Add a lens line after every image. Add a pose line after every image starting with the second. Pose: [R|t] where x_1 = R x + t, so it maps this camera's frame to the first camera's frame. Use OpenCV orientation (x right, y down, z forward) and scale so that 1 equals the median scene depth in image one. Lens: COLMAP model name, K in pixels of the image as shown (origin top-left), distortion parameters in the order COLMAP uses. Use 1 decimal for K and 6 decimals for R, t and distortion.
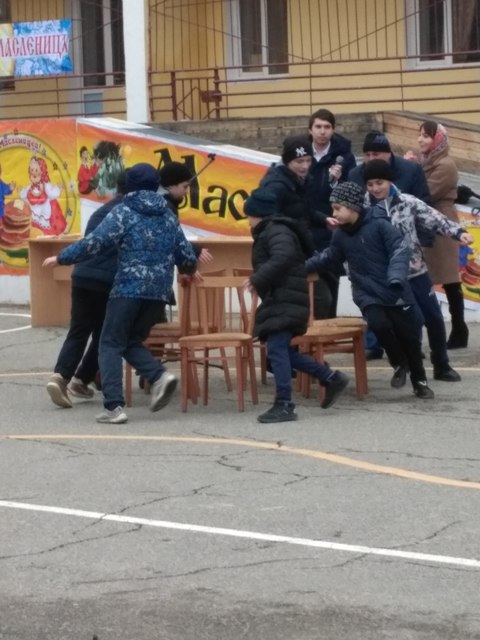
lens RADIAL K [[2590.1, 0, 241.2], [0, 2590.1, 319.4], [0, 0, 1]] dist [0.127420, 3.780340]
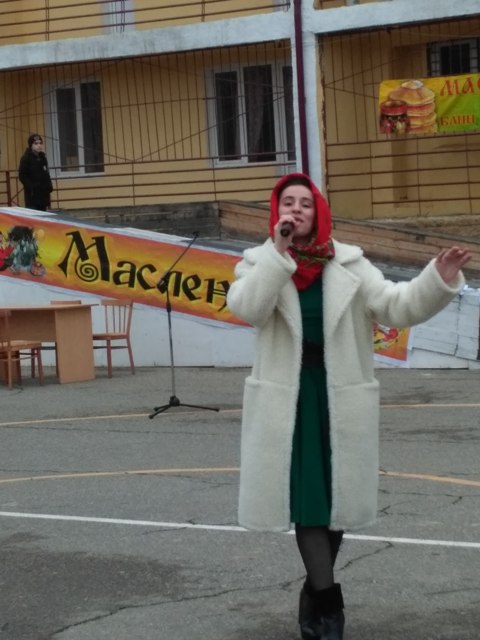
lens RADIAL K [[2065.6, 0, 243.3], [0, 2065.6, 284.7], [0, 0, 1]] dist [0.248319, -1.255860]
pose [[0.983482, -0.018174, 0.180093, -0.127207], [0.026293, 0.998738, -0.042801, 0.001582], [-0.179088, 0.046829, 0.982718, 0.050613]]
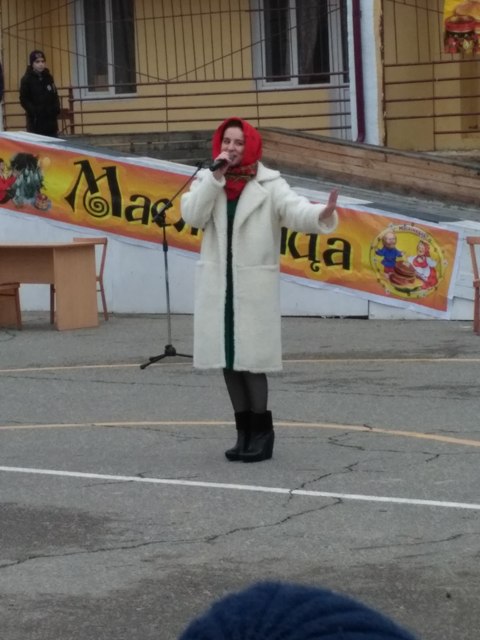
lens RADIAL K [[2426.5, 0, 253.2], [0, 2426.5, 318.5], [0, 0, 1]] dist [0.189265, -3.102194]
pose [[0.990062, -0.008055, 0.140401, -0.102525], [0.008919, 0.999945, -0.005528, 0.005067], [-0.140349, 0.006725, 0.990079, 0.007376]]
